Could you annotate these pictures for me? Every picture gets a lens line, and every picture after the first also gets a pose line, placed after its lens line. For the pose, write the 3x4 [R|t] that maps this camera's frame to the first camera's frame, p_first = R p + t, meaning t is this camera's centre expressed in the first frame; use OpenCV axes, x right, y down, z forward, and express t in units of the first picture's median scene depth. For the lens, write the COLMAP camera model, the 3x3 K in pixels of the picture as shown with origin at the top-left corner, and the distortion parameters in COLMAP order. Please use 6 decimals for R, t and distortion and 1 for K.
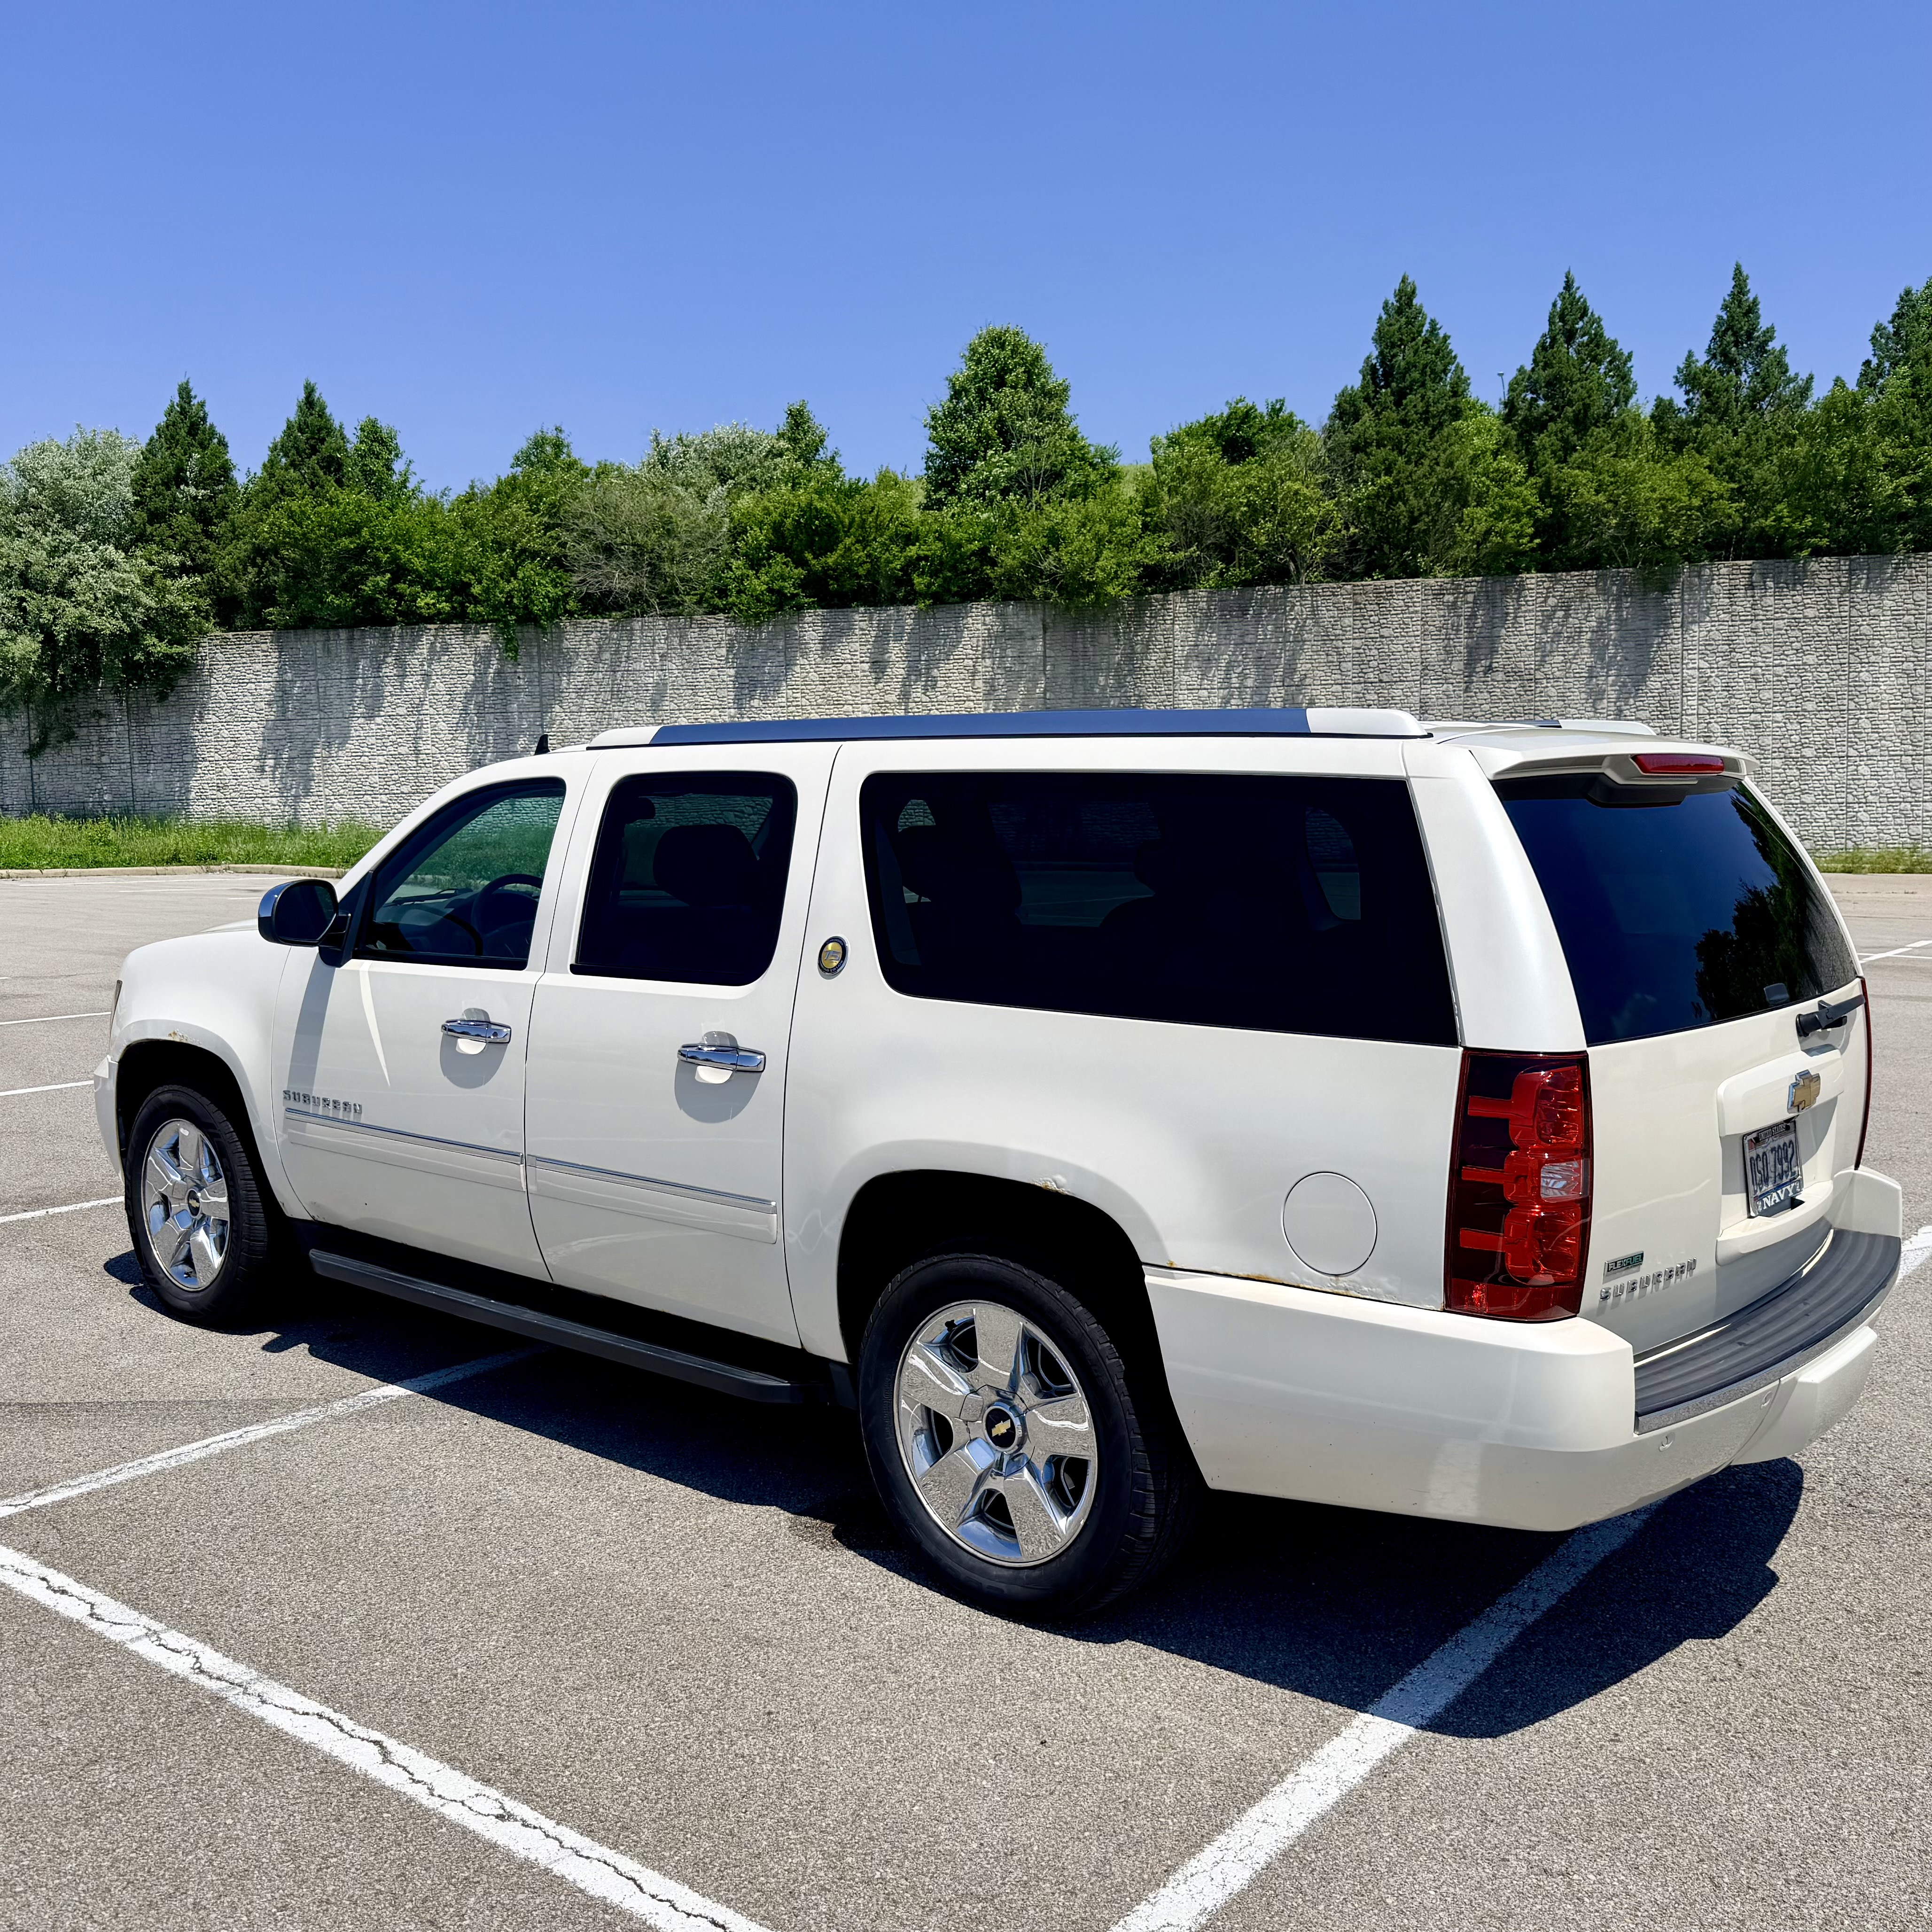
lens RADIAL K [[2050.2, 0, 966.0], [0, 2050.2, 966.0], [0, 0, 1]] dist [0.025588, -0.119270]
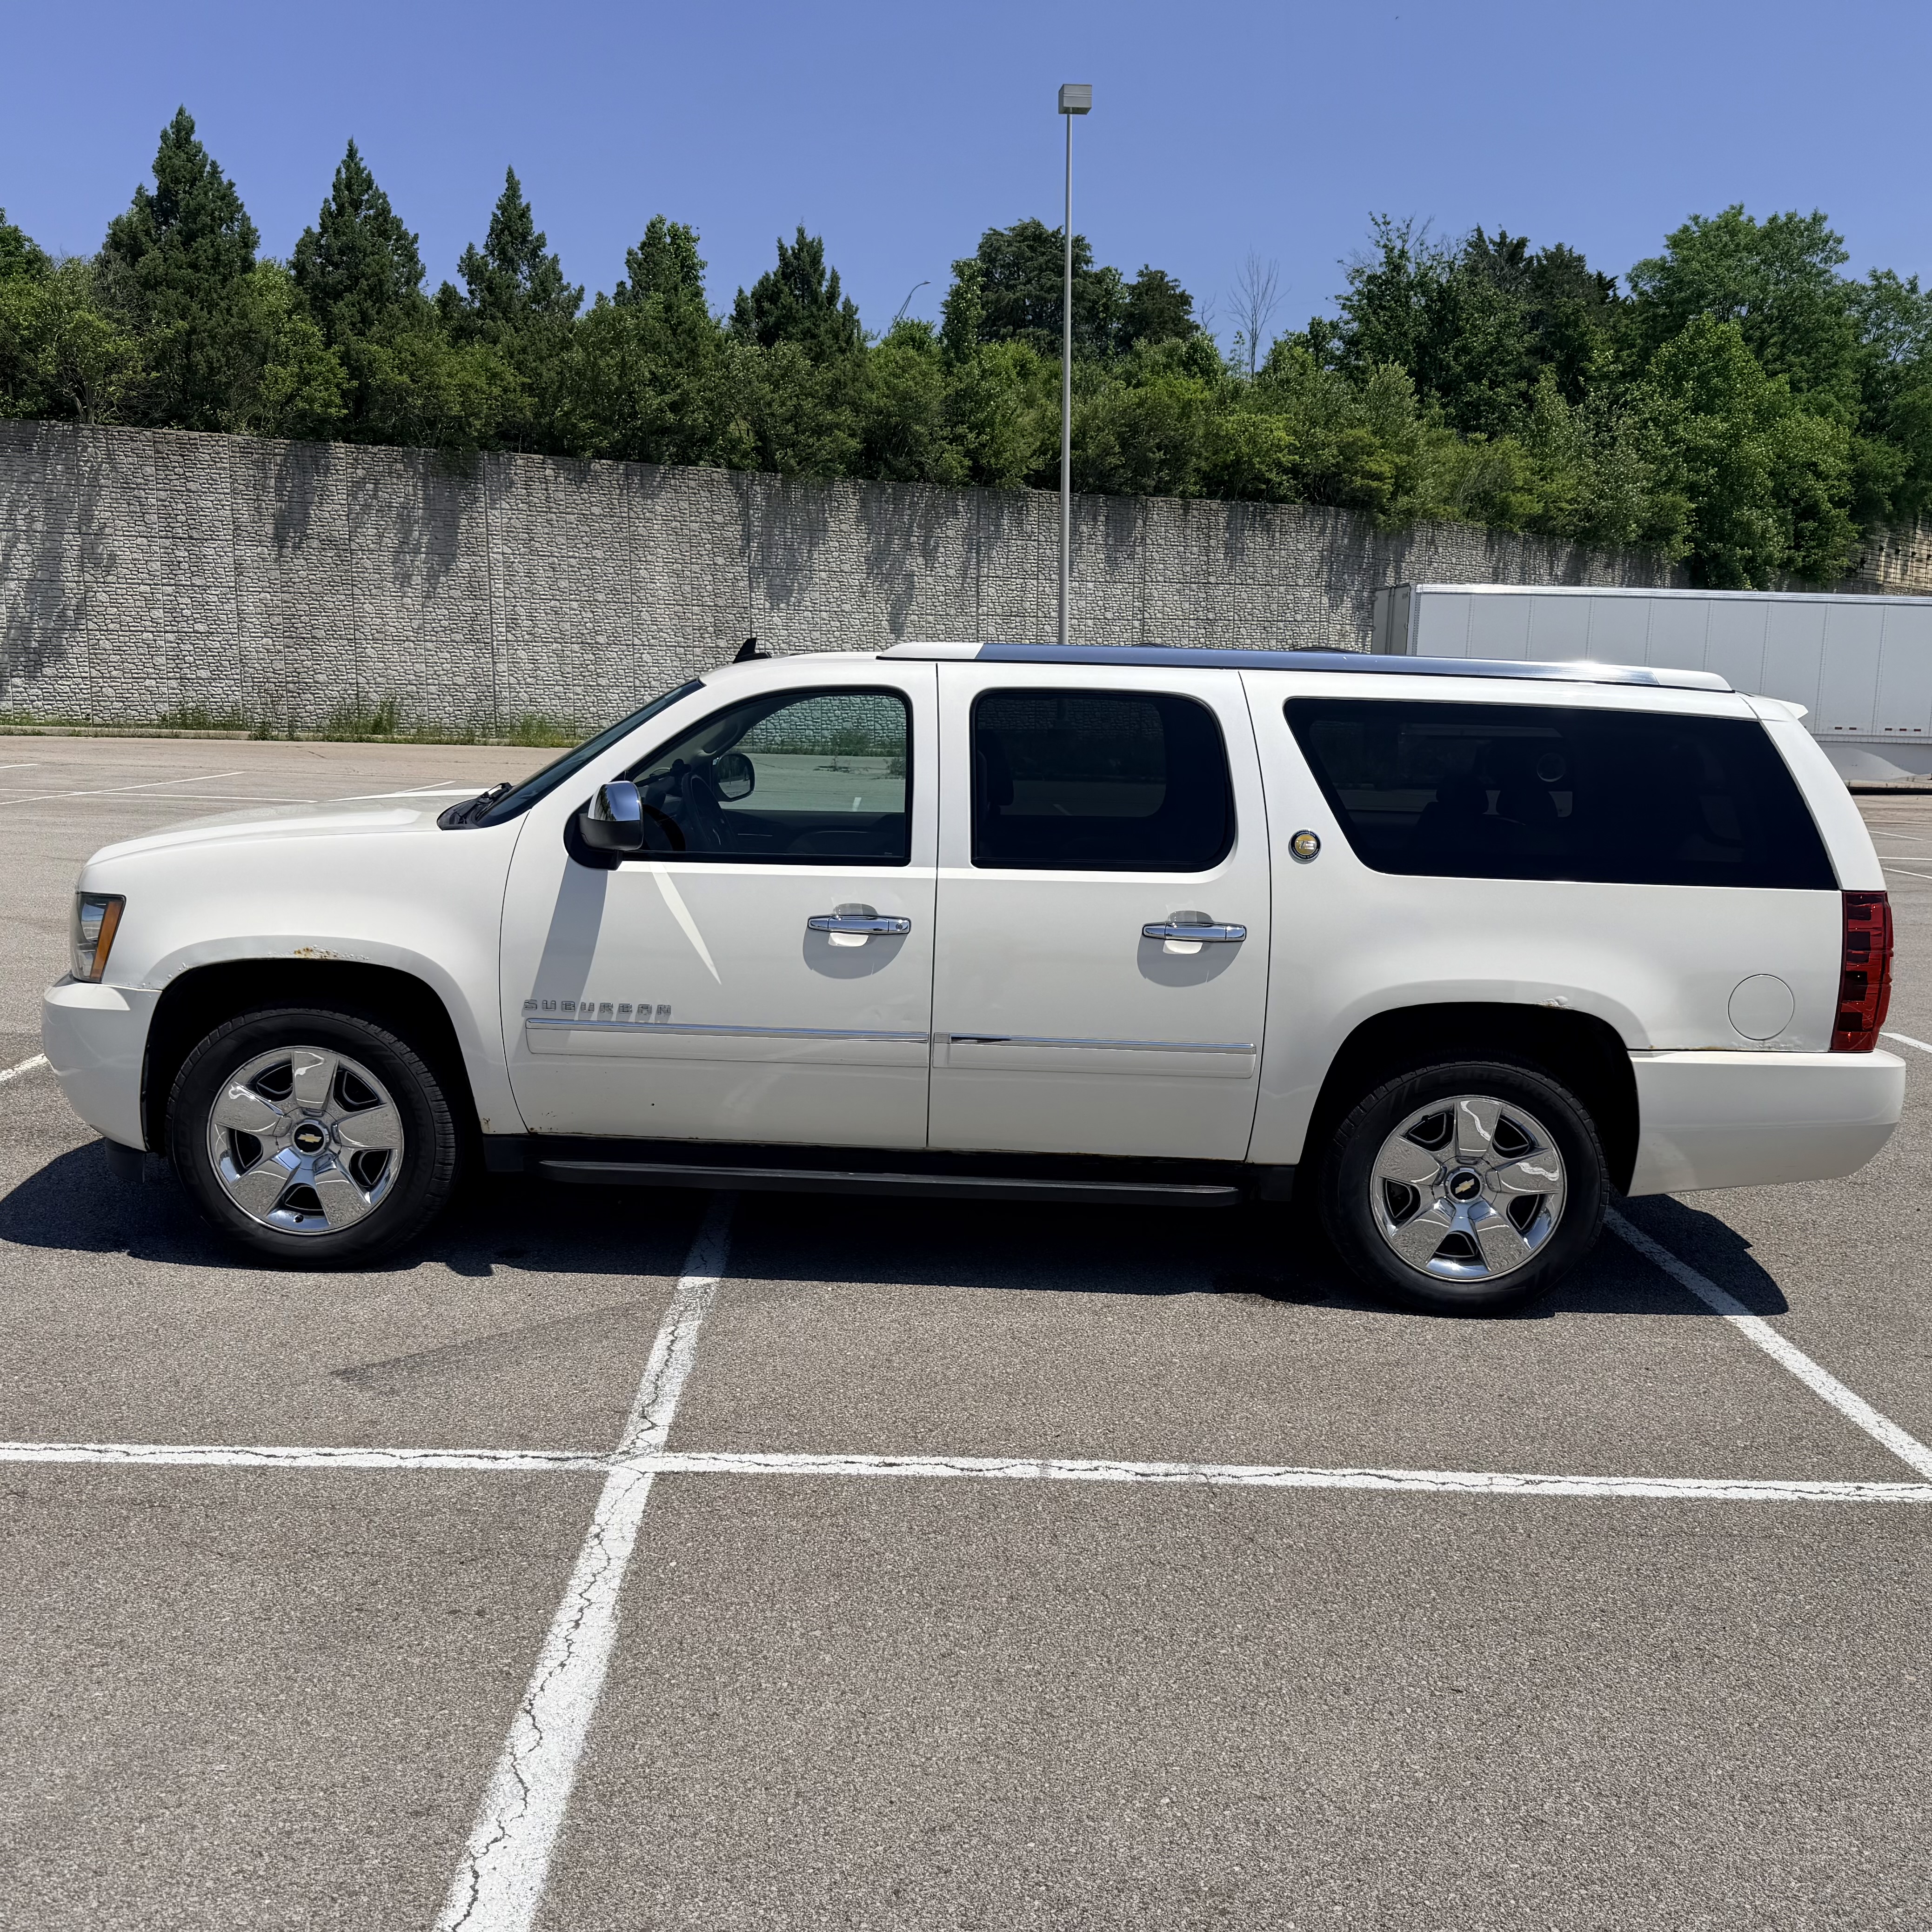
lens RADIAL K [[2050.2, 0, 966.0], [0, 2050.2, 966.0], [0, 0, 1]] dist [0.025588, -0.119270]
pose [[0.757513, -0.045420, 0.651238, -0.154486], [0.003392, 0.997837, 0.065648, -0.000852], [-0.652812, -0.047520, 0.756028, 0.029919]]
